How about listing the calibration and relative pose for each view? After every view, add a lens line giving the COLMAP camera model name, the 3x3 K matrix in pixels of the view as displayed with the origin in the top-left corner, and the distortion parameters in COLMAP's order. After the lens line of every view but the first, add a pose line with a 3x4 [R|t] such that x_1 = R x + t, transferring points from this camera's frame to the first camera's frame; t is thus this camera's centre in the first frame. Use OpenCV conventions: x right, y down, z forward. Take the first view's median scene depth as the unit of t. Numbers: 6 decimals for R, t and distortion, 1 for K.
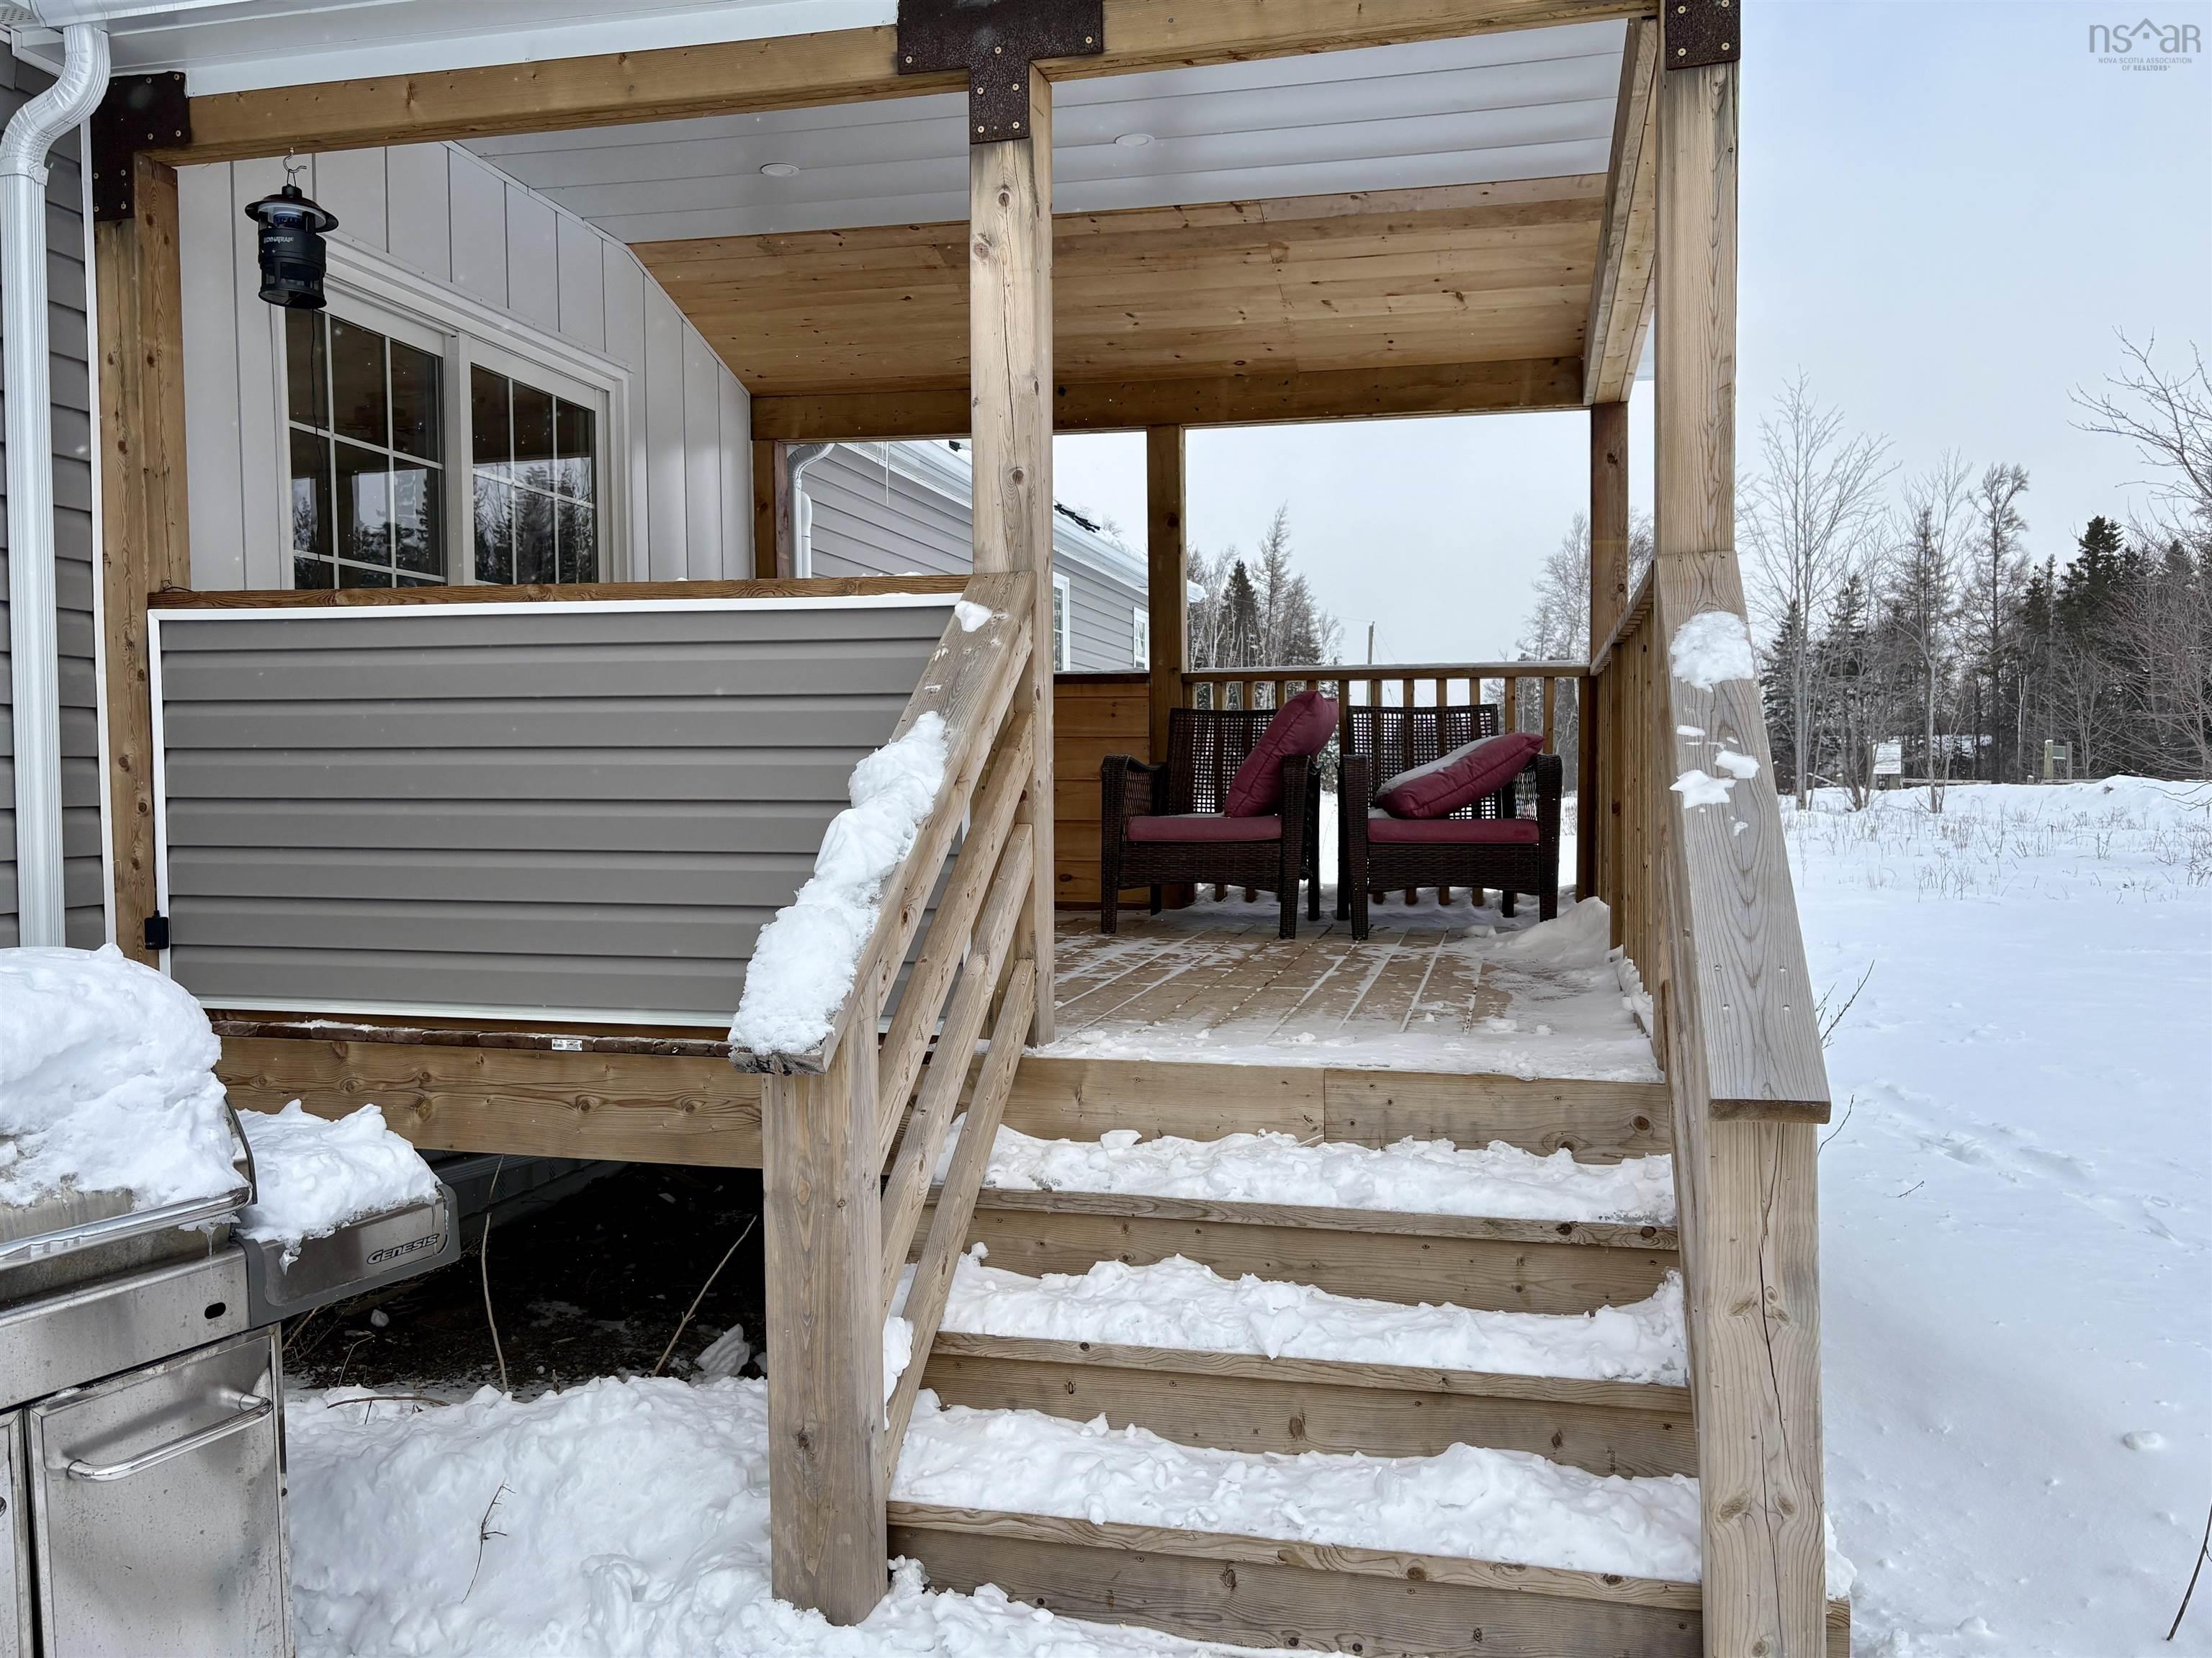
lens RADIAL K [[1684.2, 0, 1093.6], [0, 1684.2, 850.6], [0, 0, 1]] dist [0.000302, -0.002350]
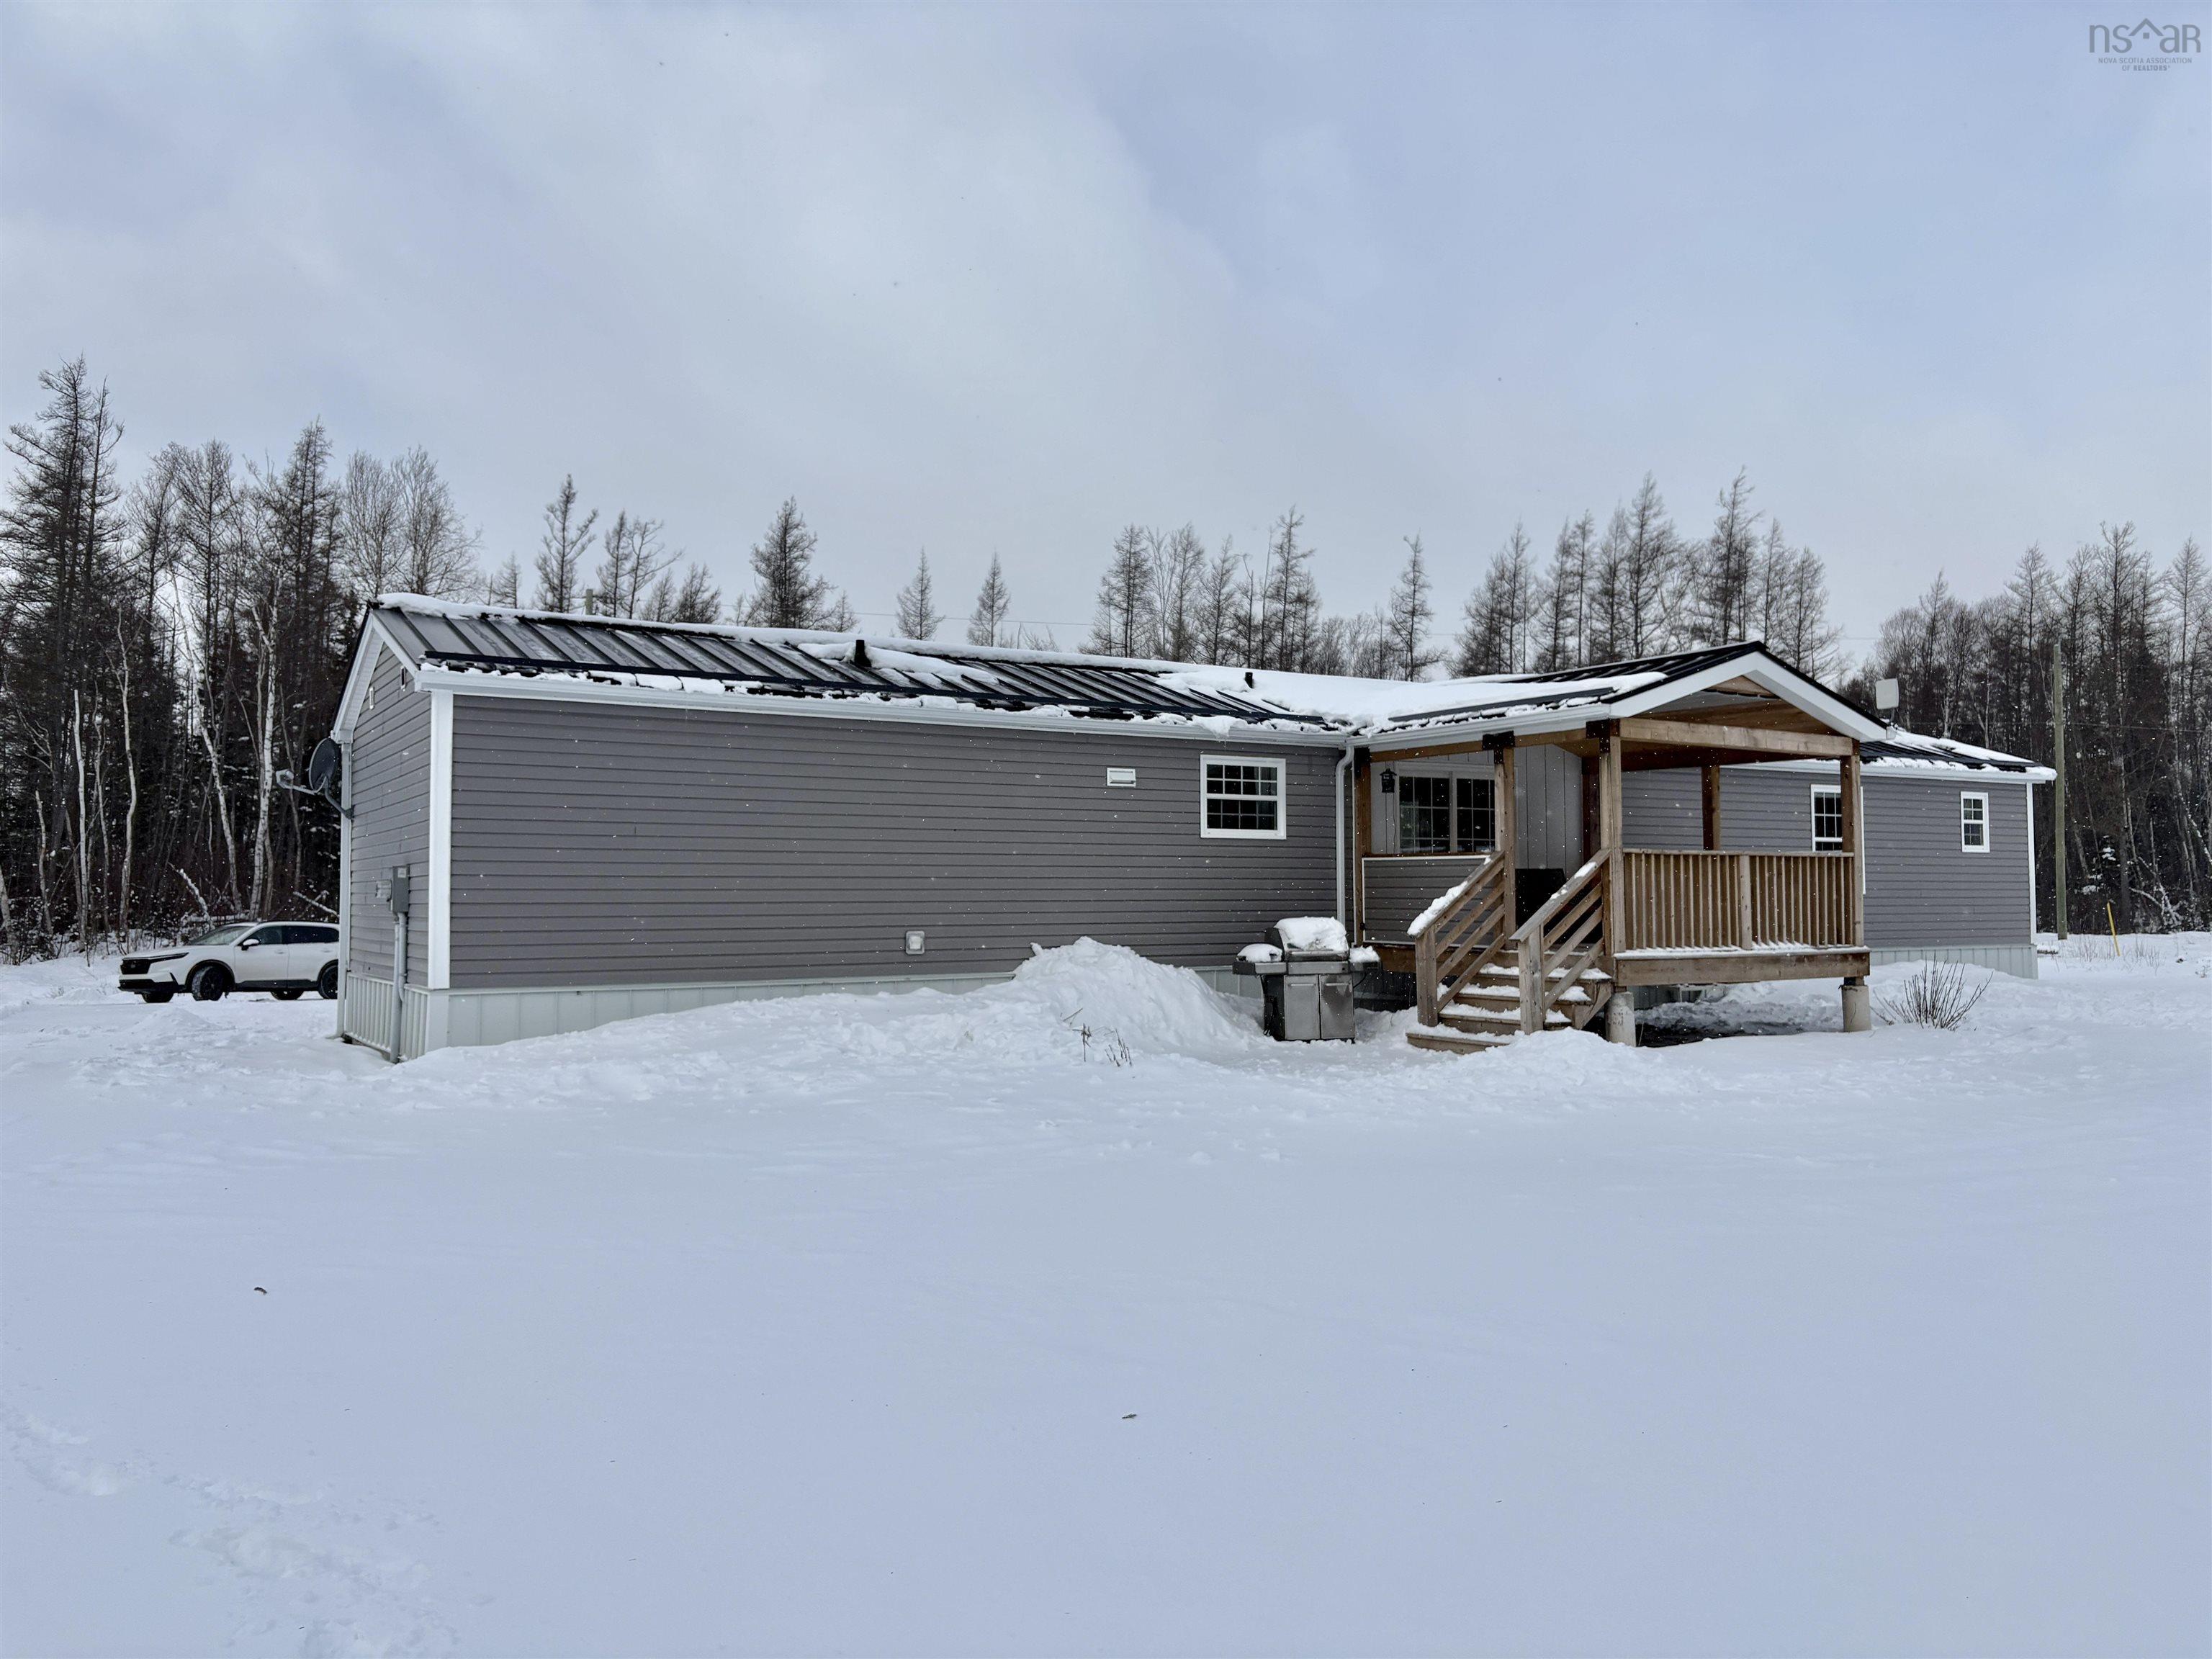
lens RADIAL K [[1684.4, 0, 1093.6], [0, 1684.4, 851.1], [0, 0, 1]] dist [0.000302, -0.002350]
pose [[0.699815, -0.016383, -0.714136, 2.296441], [-0.039651, 0.997305, -0.061734, 0.157828], [0.713222, 0.071518, 0.697280, -2.839717]]
